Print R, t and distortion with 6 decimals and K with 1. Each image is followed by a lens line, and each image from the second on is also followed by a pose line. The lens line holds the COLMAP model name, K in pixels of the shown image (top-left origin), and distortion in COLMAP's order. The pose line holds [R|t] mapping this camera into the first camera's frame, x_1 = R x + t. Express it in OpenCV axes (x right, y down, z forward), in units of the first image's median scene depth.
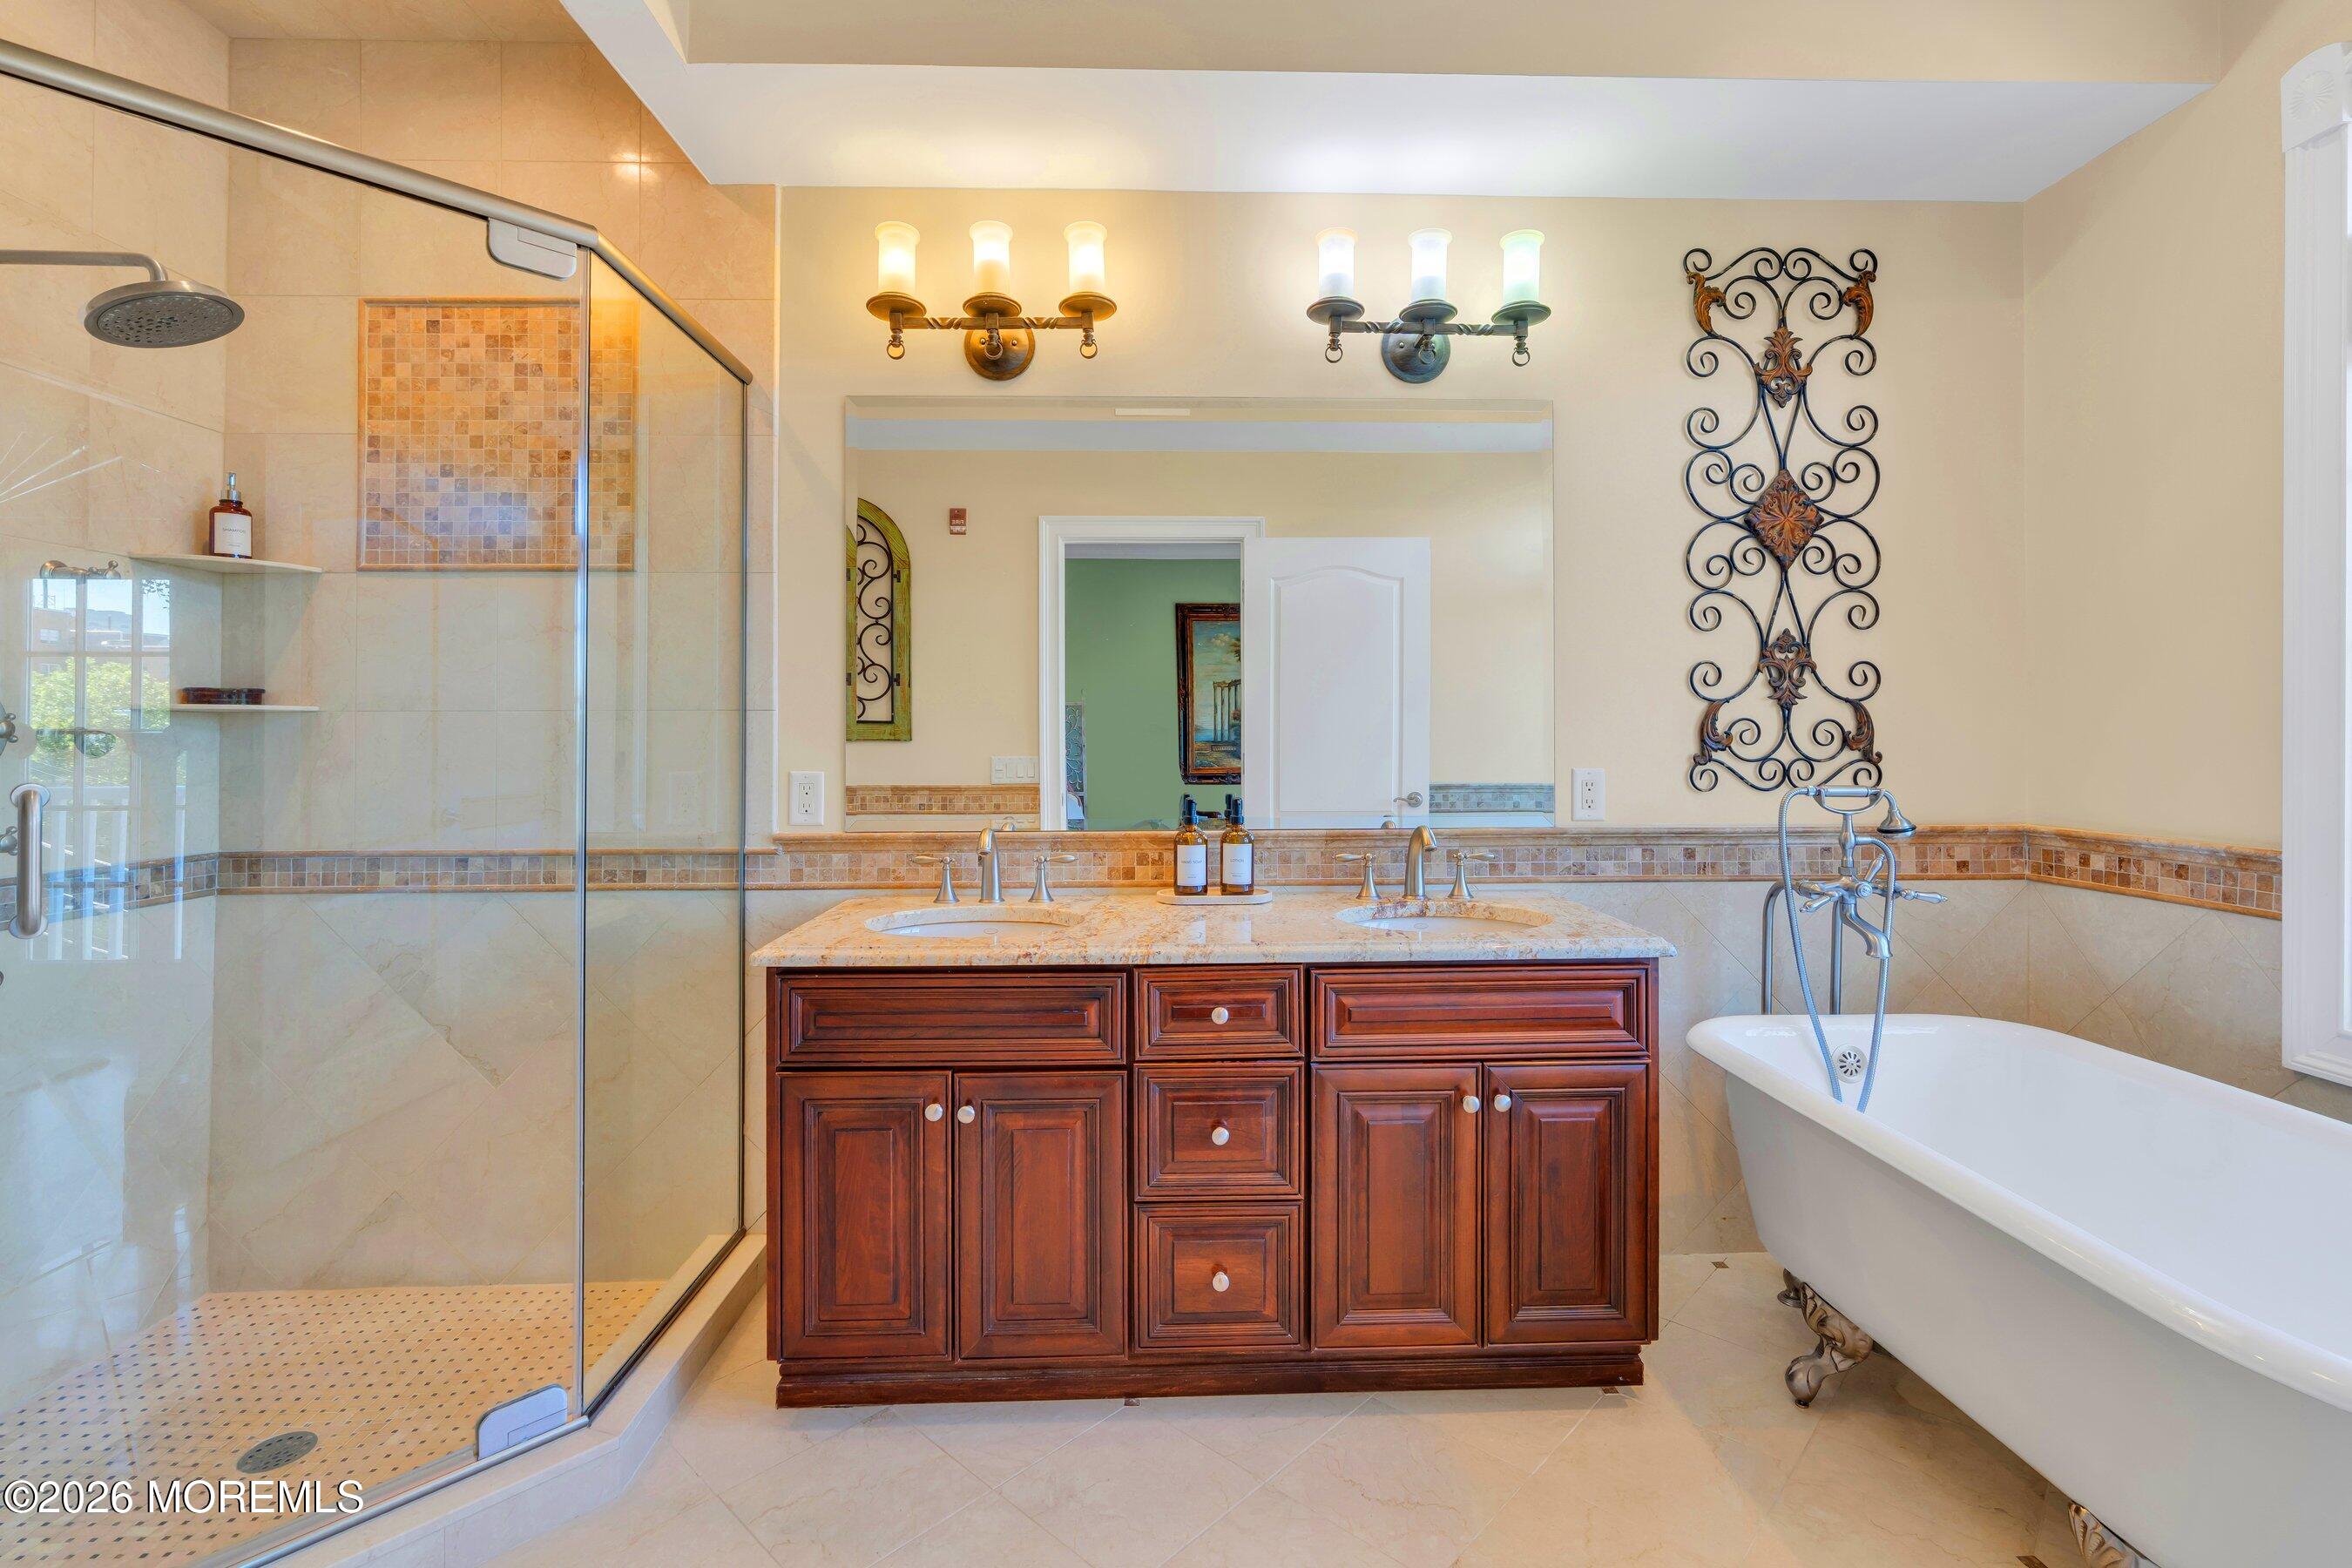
lens RADIAL K [[1080.7, 0, 1187.0], [0, 1080.7, 772.0], [0, 0, 1]] dist [0.000655, 0.001459]
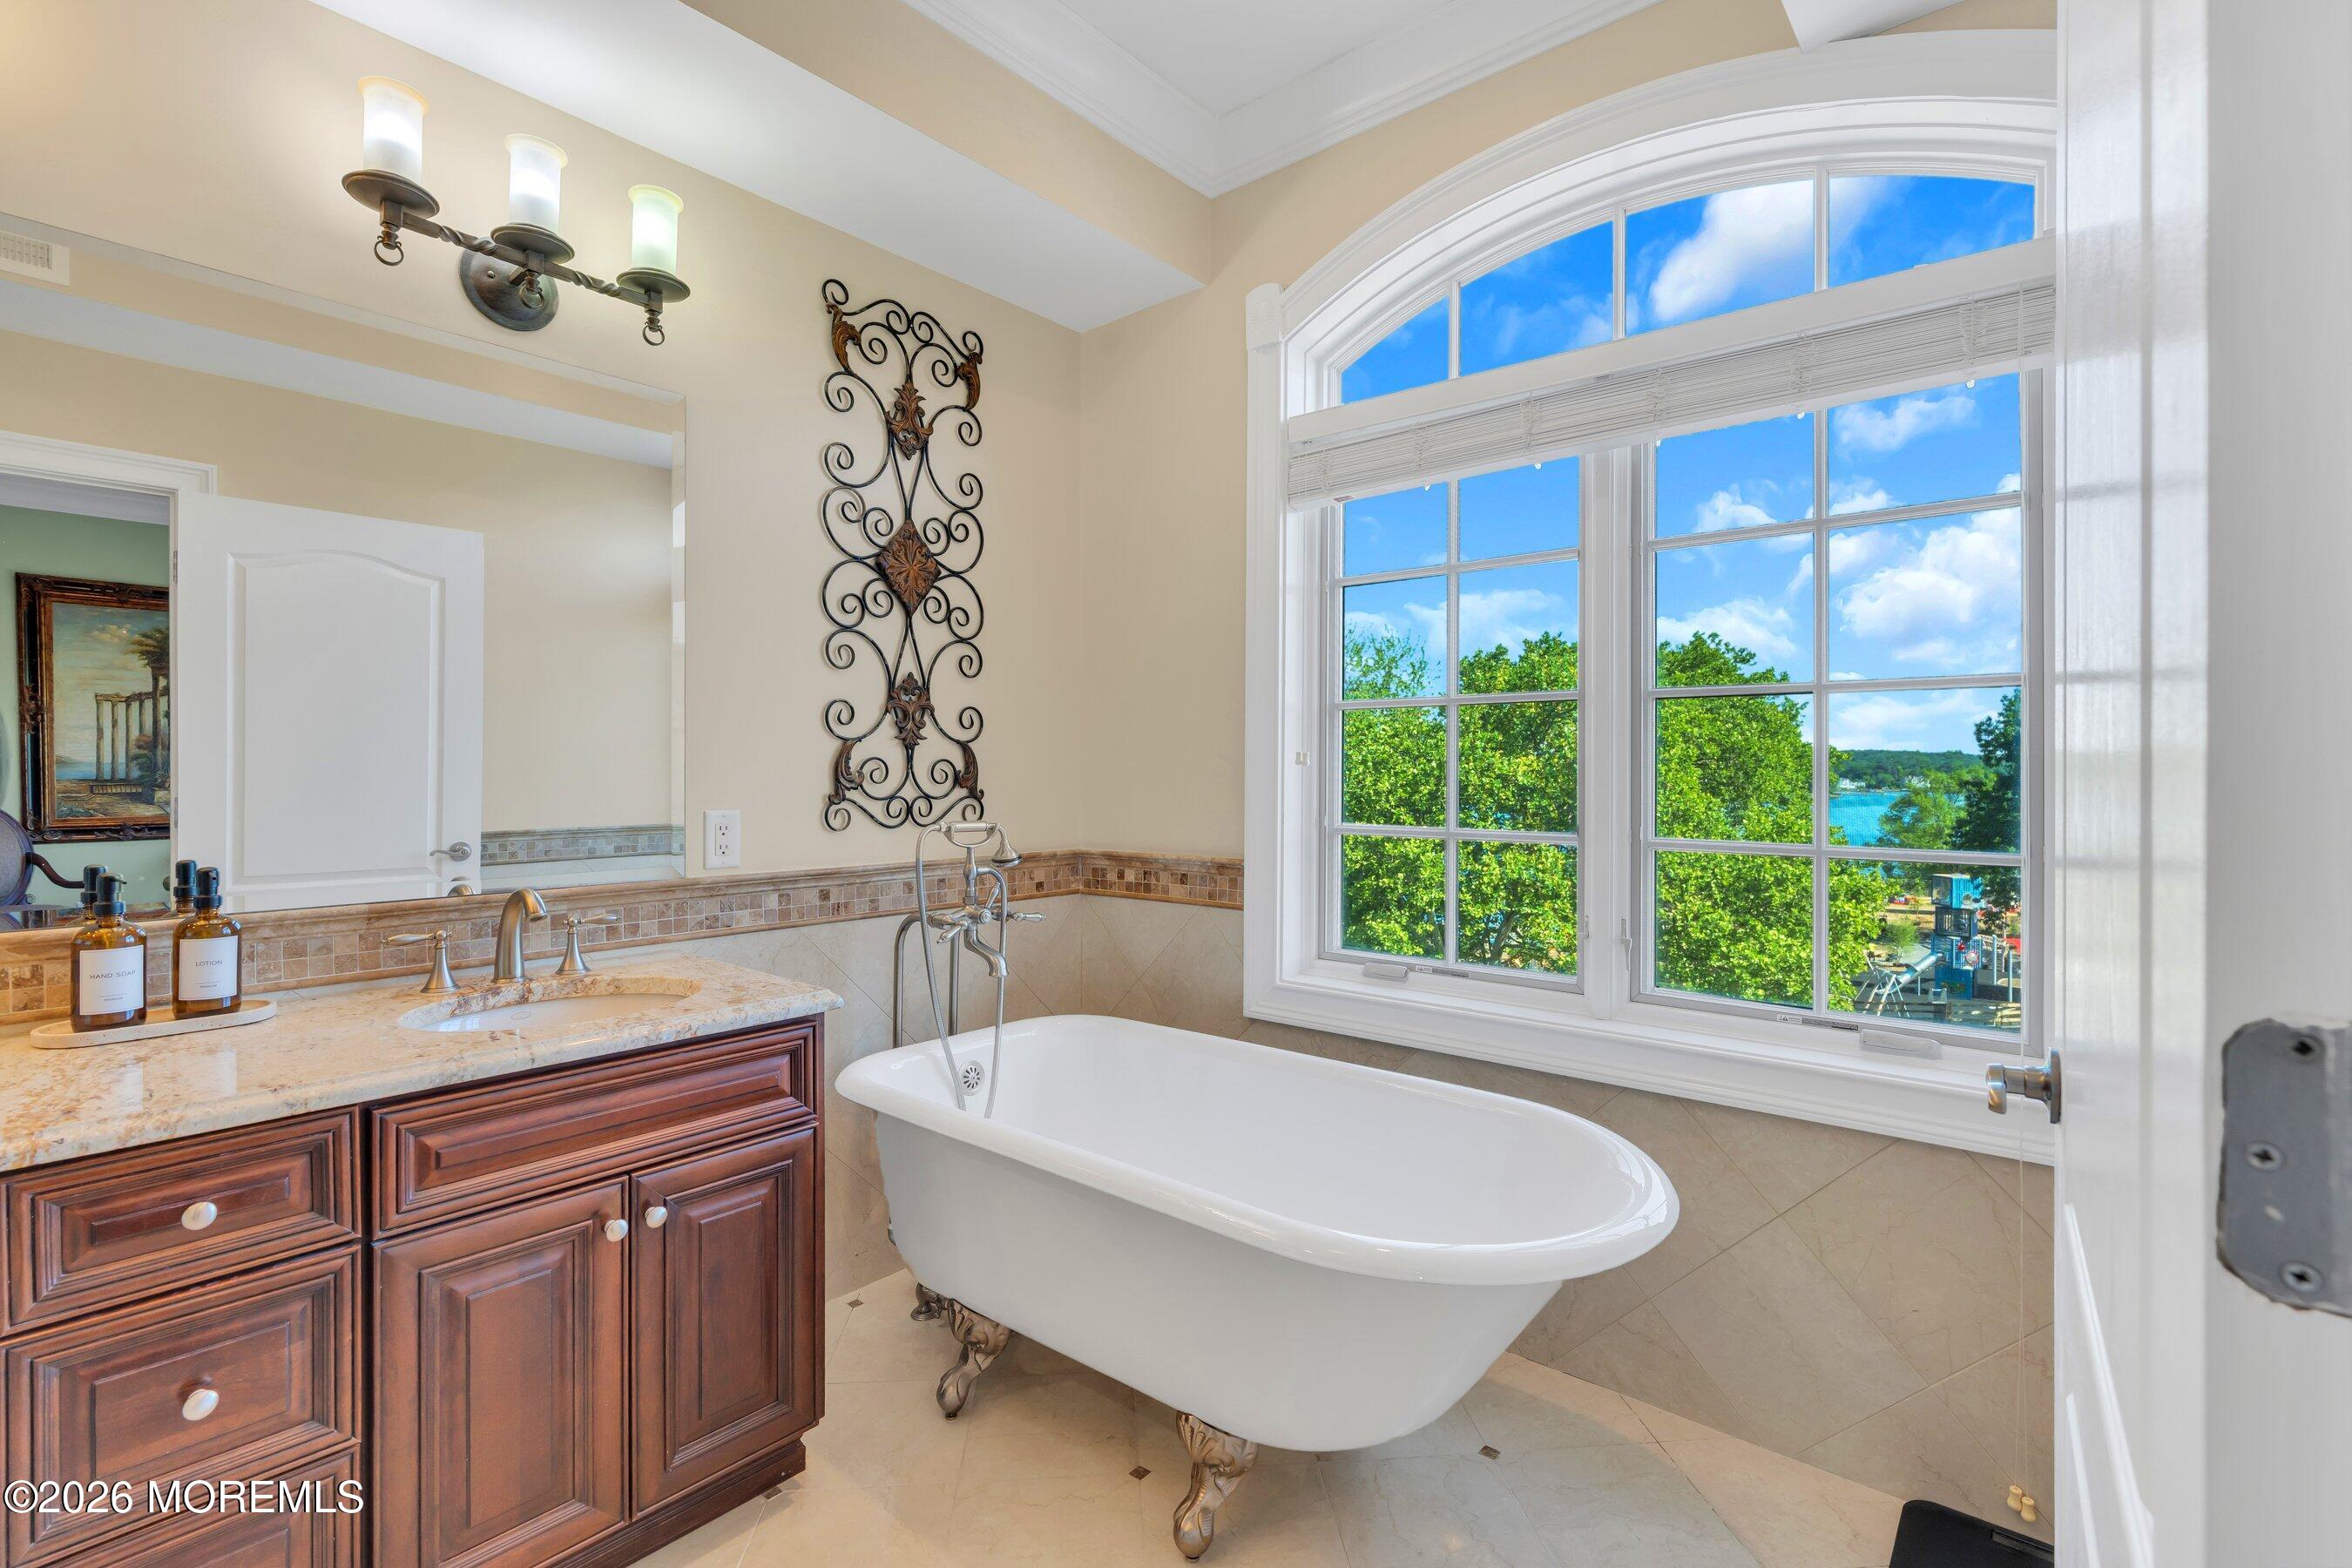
lens RADIAL K [[1061.6, 0, 1168.8], [0, 1061.6, 784.3], [0, 0, 1]] dist [-0.010973, 0.004963]
pose [[0.674429, -0.007074, 0.738306, -0.036139], [0.023056, 0.999668, -0.011484, -0.007244], [-0.737980, 0.024767, 0.674368, 0.134795]]
